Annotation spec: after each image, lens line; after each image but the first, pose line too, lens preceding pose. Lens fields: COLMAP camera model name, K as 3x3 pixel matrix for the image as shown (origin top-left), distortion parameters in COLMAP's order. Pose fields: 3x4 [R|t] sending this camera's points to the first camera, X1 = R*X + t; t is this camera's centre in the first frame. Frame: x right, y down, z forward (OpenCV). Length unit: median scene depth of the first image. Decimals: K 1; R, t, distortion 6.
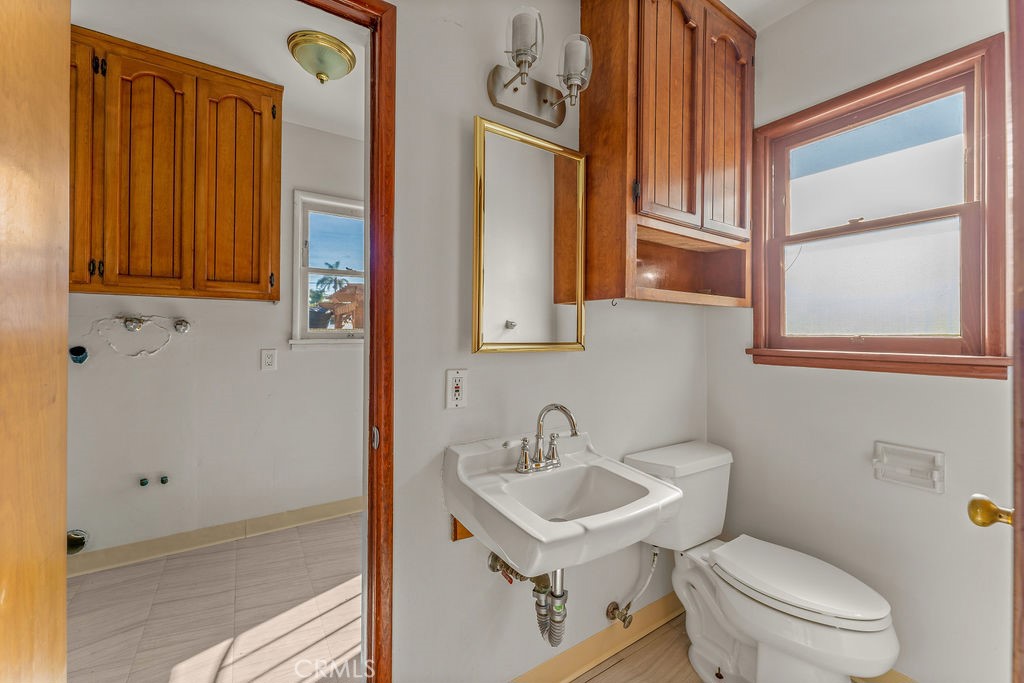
lens RADIAL K [[410.4, 0, 512.9], [0, 410.4, 332.6], [0, 0, 1]] dist [0.001915, -0.000386]
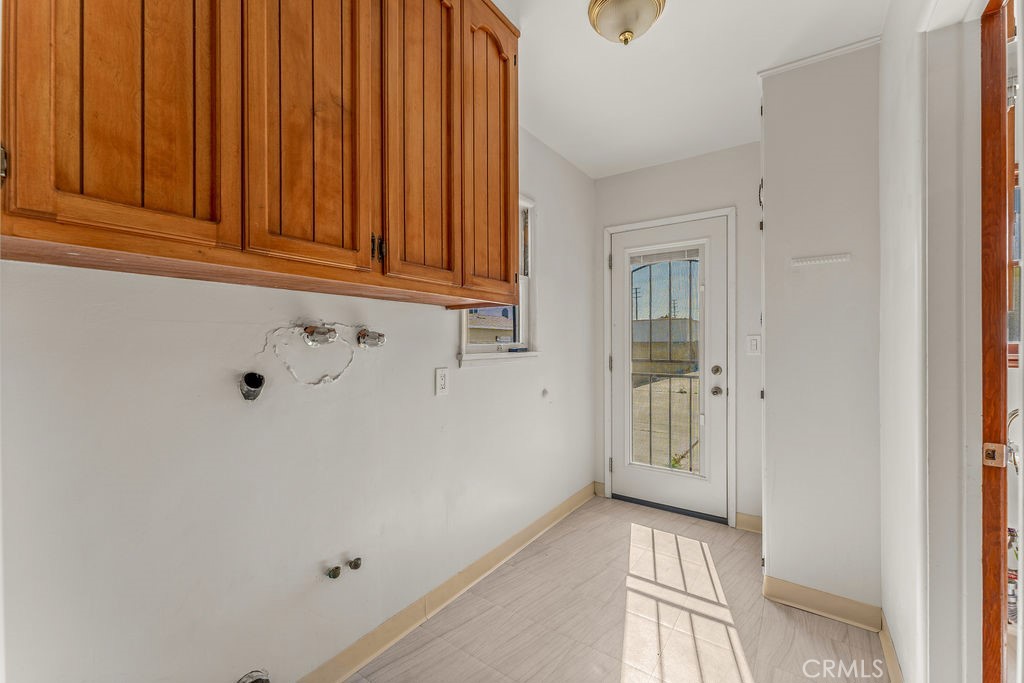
lens RADIAL K [[410.4, 0, 513.4], [0, 410.4, 345.0], [0, 0, 1]] dist [0.001915, -0.000386]
pose [[0.930144, -0.011450, 0.367015, -0.890735], [0.009634, 0.999931, 0.006777, -0.007463], [-0.367067, -0.002768, 0.930190, 0.281156]]
